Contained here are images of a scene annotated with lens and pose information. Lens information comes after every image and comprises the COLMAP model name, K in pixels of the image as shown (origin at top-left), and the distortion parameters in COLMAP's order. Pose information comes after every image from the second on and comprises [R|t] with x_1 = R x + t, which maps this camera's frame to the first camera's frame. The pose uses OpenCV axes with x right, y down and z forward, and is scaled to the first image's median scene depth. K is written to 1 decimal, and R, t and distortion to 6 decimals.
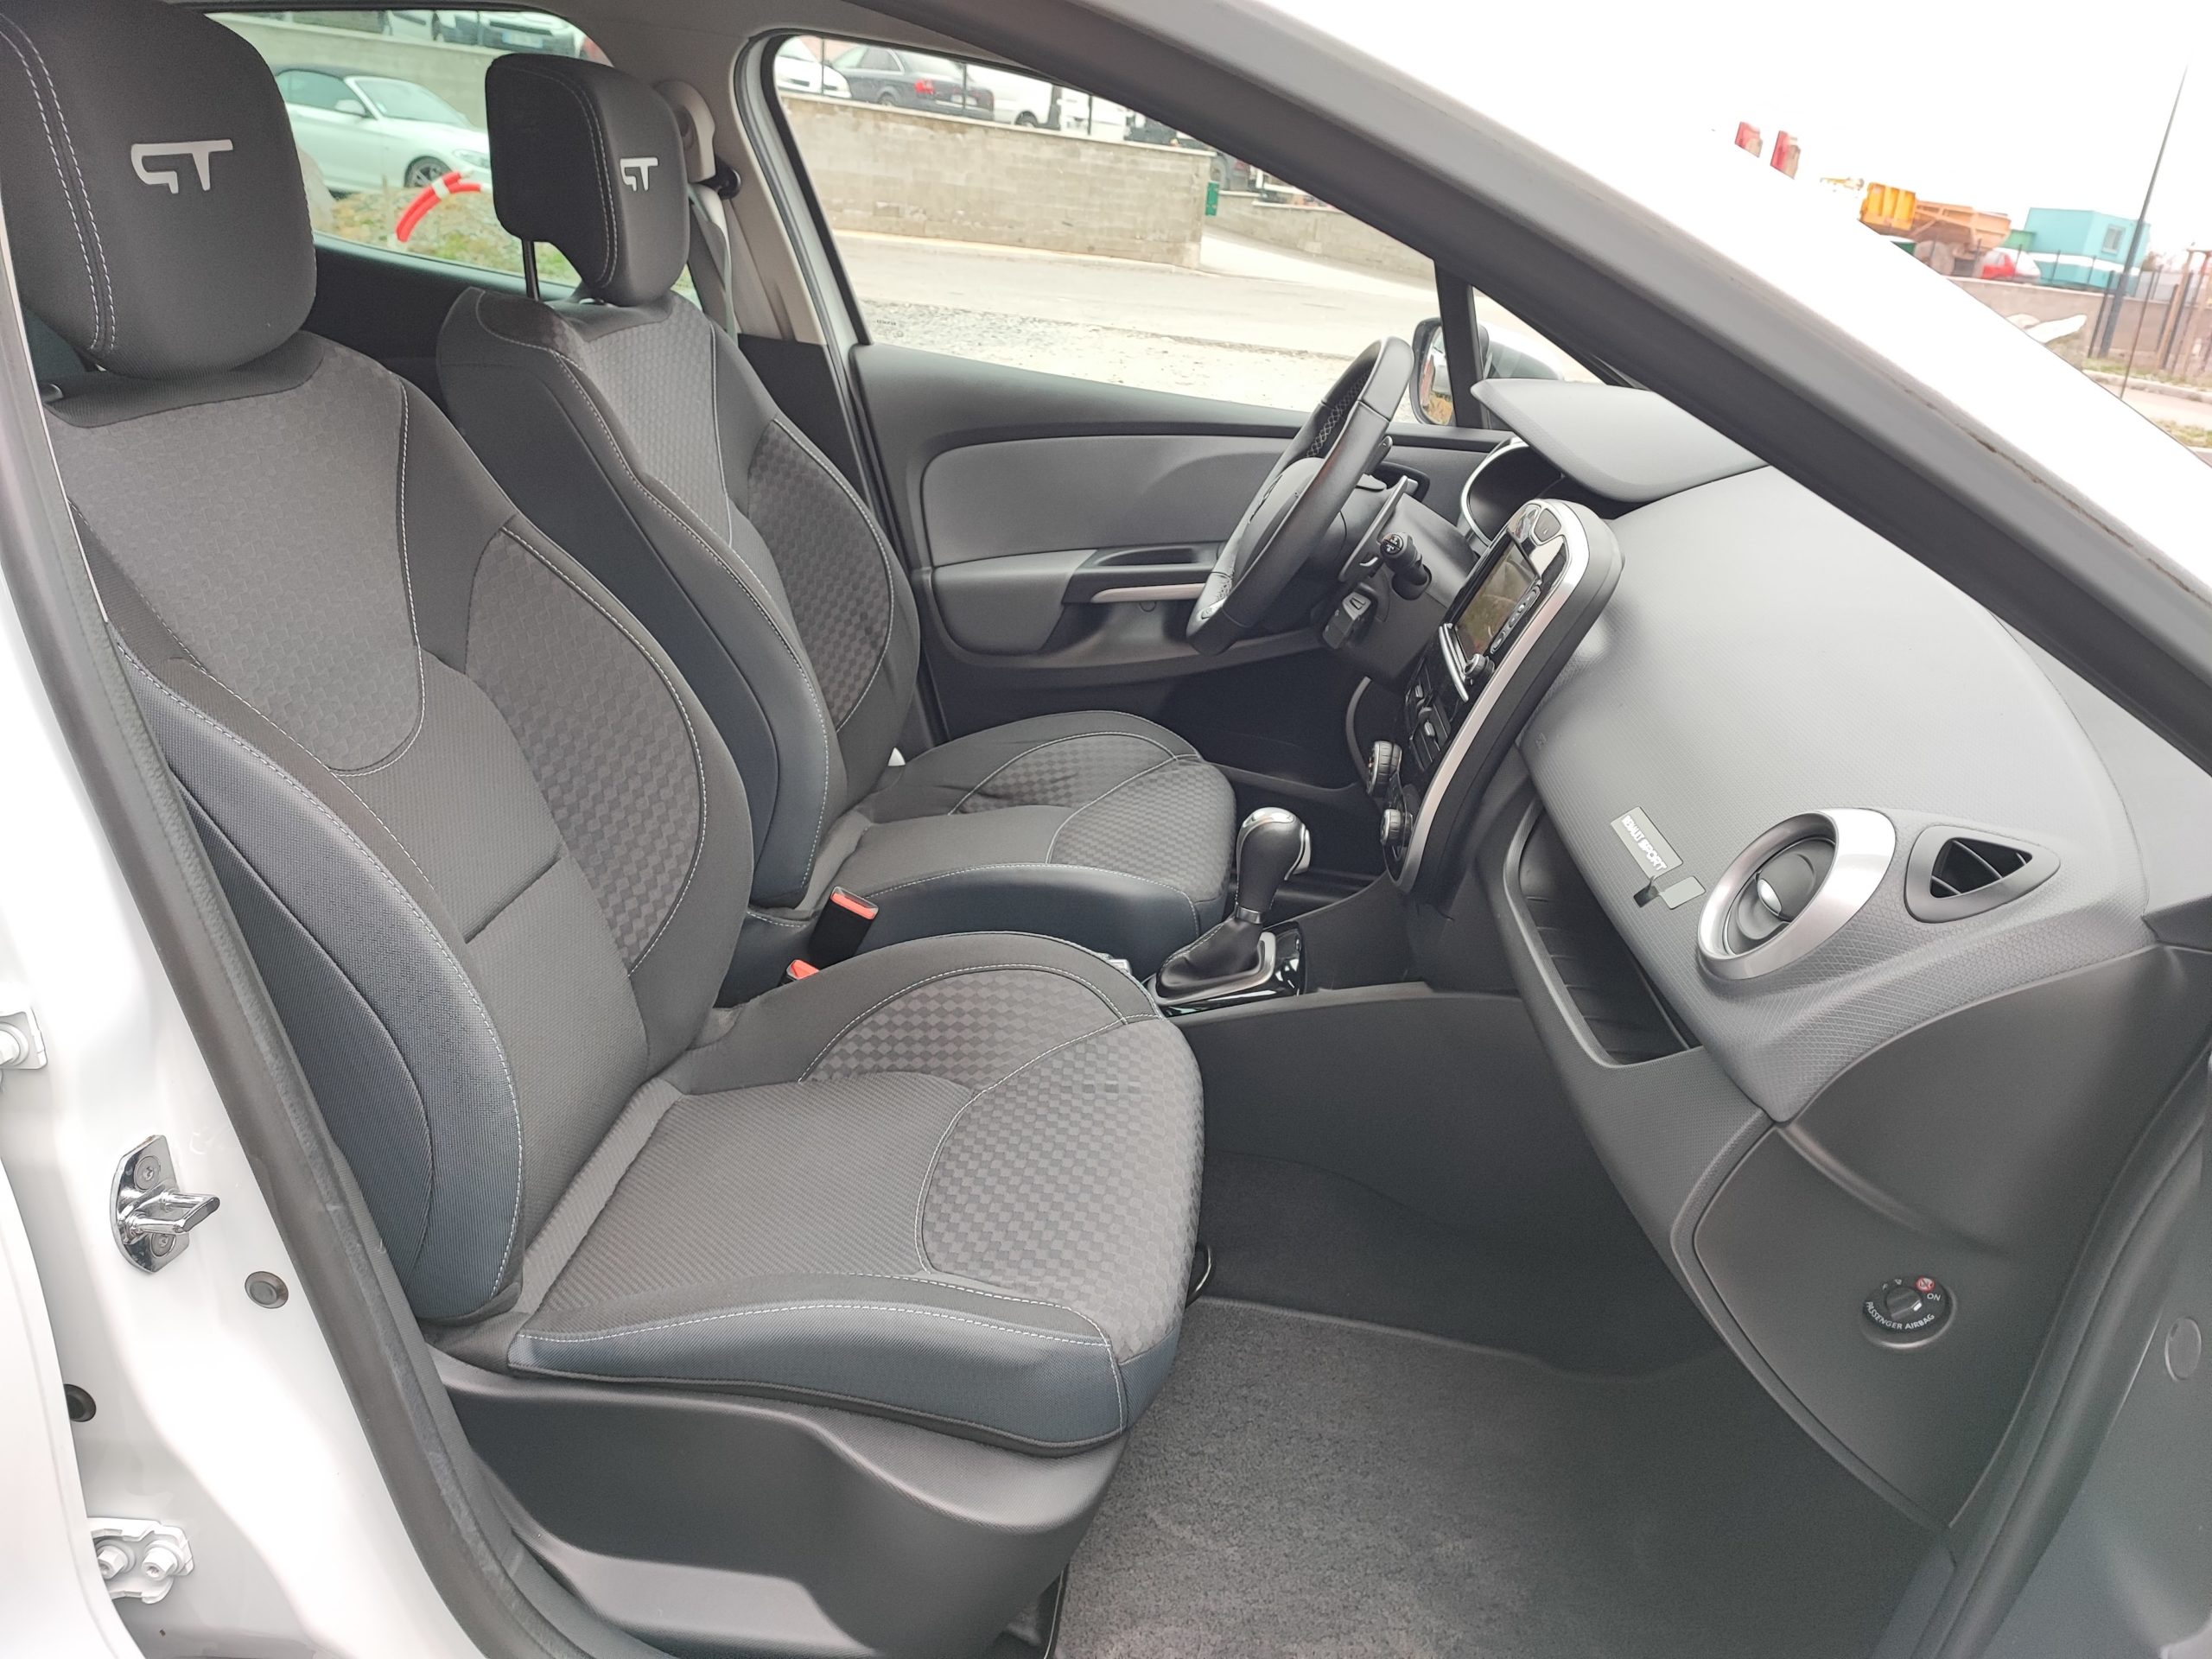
lens RADIAL K [[1595.3, 0, 1105.2], [0, 1595.3, 826.9], [0, 0, 1]] dist [0.047788, -0.004854]
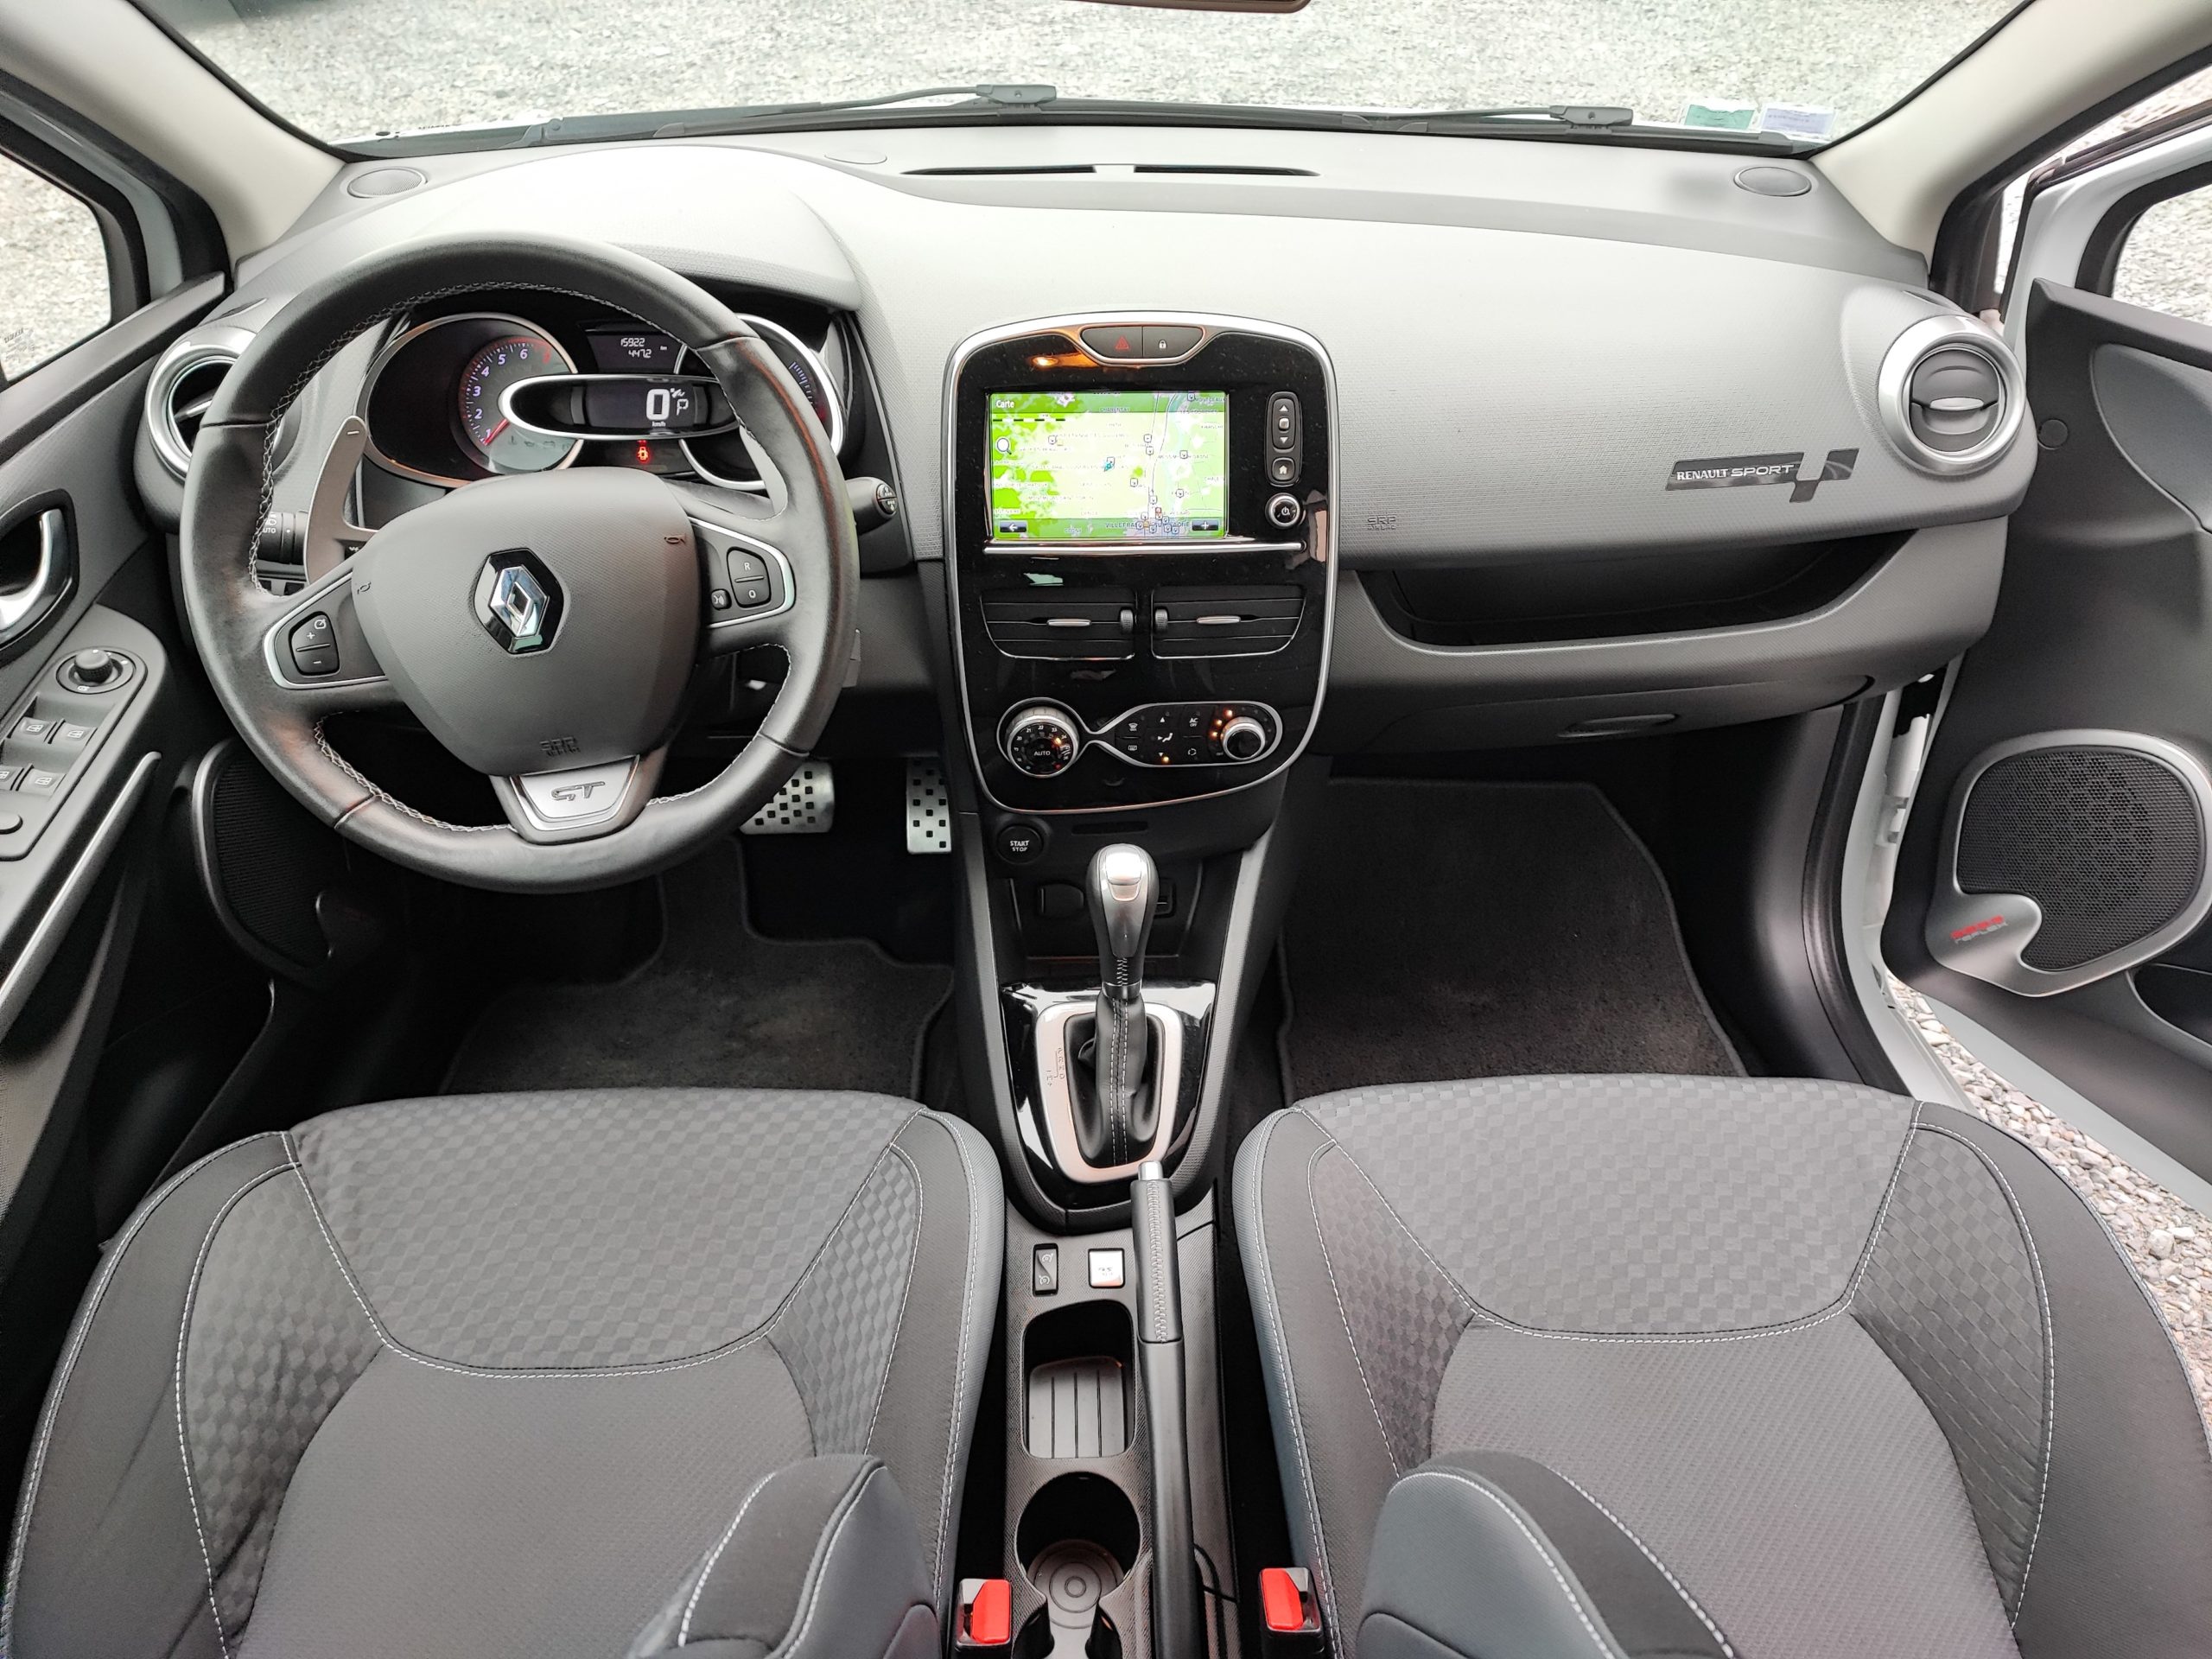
lens RADIAL K [[1595.3, 0, 1112.1], [0, 1595.3, 825.8], [0, 0, 1]] dist [0.047788, -0.004854]
pose [[-0.128228, -0.642731, 0.755284, -0.443561], [0.373850, 0.674063, 0.637084, -0.495987], [-0.918583, 0.364055, 0.153851, 0.885953]]
